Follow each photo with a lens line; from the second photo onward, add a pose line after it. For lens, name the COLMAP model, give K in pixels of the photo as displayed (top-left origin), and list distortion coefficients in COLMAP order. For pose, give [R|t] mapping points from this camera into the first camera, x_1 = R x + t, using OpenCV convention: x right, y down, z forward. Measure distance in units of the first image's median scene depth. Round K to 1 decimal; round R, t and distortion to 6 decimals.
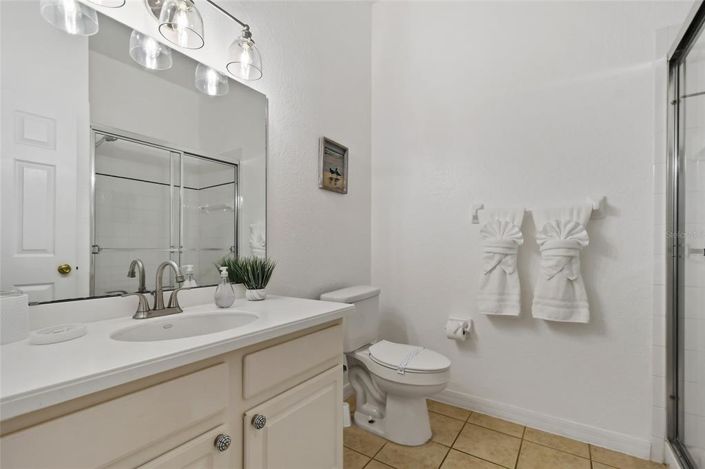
lens RADIAL K [[317.4, 0, 360.4], [0, 317.4, 250.5], [0, 0, 1]] dist [0.010653, -0.000237]
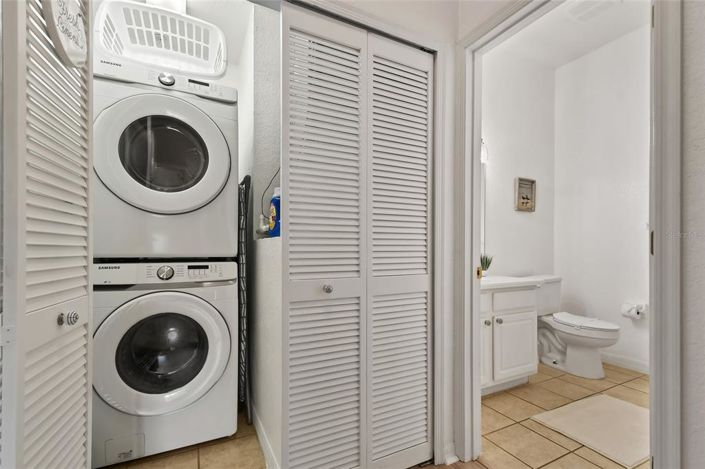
lens RADIAL K [[317.4, 0, 360.4], [0, 317.4, 250.5], [0, 0, 1]] dist [0.010653, -0.000237]
pose [[0.872458, -0.000769, -0.488689, -0.029467], [-0.001442, 0.999990, -0.004147, 0.008416], [0.488687, 0.004323, 0.872448, -0.735283]]
